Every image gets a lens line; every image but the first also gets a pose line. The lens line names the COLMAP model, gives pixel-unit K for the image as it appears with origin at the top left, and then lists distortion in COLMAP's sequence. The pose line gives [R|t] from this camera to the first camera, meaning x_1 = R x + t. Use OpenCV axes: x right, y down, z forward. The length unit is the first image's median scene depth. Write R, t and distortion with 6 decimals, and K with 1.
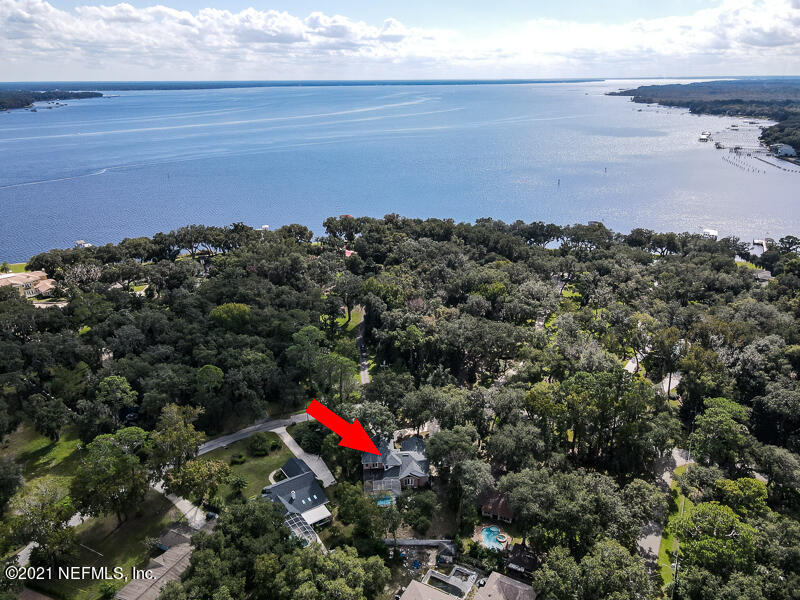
lens RADIAL K [[580.5, 0, 400.0], [0, 580.5, 300.0], [0, 0, 1]] dist [-0.003440, 0.046092]
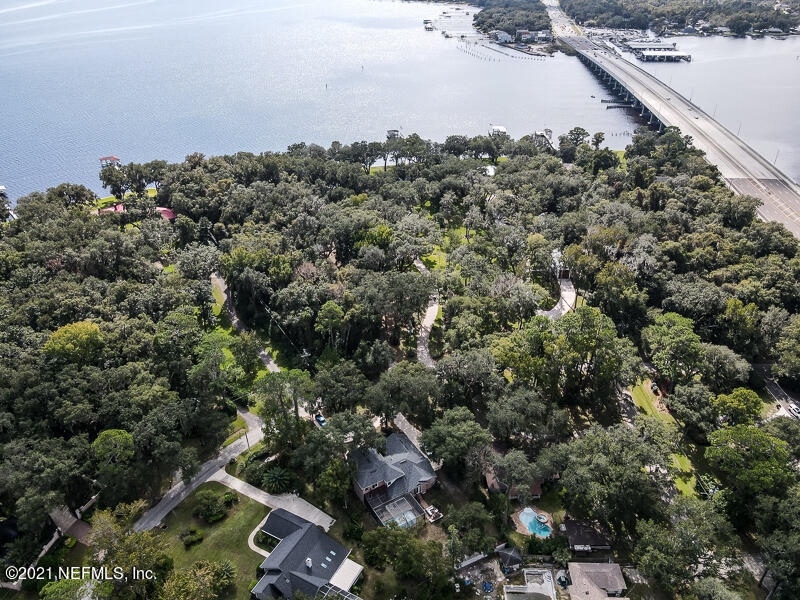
lens RADIAL K [[580.5, 0, 400.0], [0, 580.5, 300.0], [0, 0, 1]] dist [-0.003440, 0.046092]
pose [[0.891100, -0.233495, 0.389130, -0.166877], [0.167094, 0.966053, 0.197031, -0.083776], [-0.421925, -0.110553, 0.899865, 0.149497]]
